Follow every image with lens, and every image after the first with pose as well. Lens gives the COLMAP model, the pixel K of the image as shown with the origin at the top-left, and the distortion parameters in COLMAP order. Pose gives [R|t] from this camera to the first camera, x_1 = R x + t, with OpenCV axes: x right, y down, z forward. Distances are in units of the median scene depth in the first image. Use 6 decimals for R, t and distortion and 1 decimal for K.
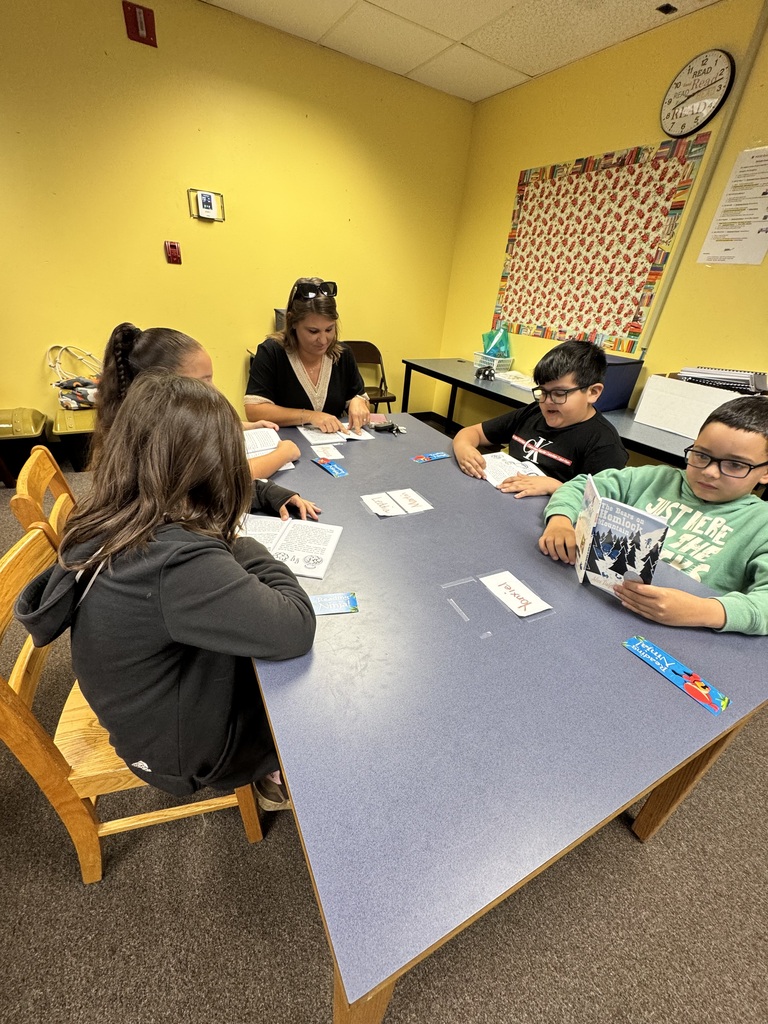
lens RADIAL K [[410.8, 0, 382.3], [0, 410.8, 505.0], [0, 0, 1]] dist [-0.004072, -0.000331]
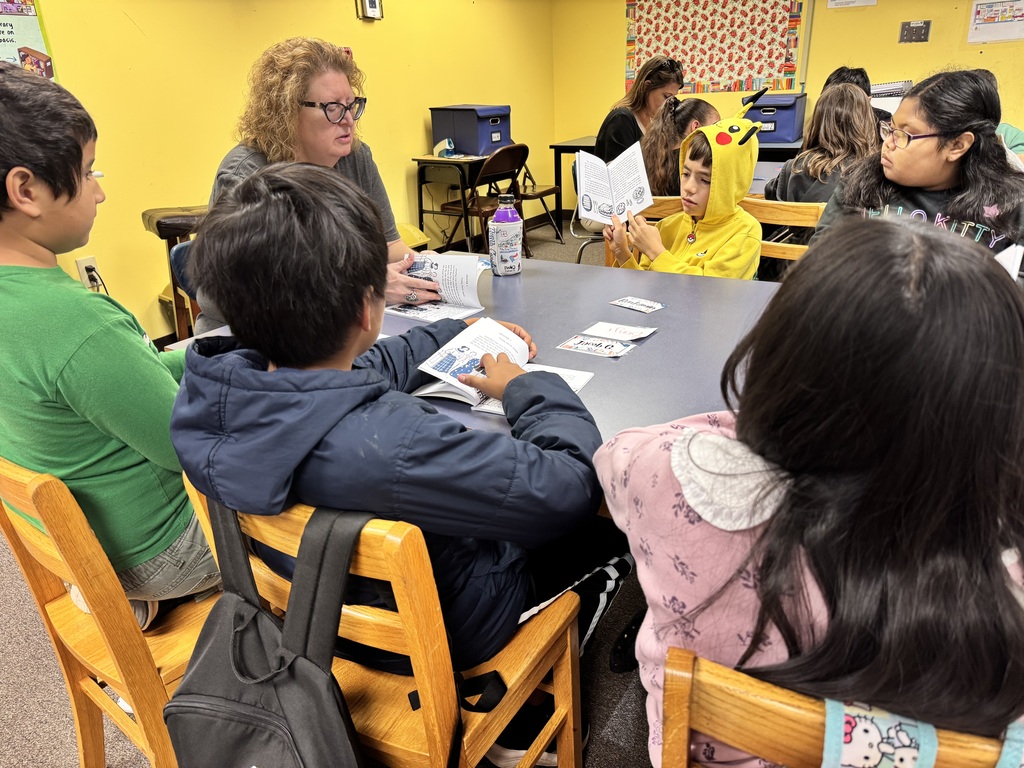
lens RADIAL K [[717.6, 0, 513.2], [0, 717.6, 388.7], [0, 0, 1]] dist [-0.044478, 0.012076]
pose [[0.881459, -0.301738, 0.363296, -0.967327], [0.328468, 0.944432, -0.012552, 0.166592], [-0.339320, 0.130395, 0.931589, -0.411268]]
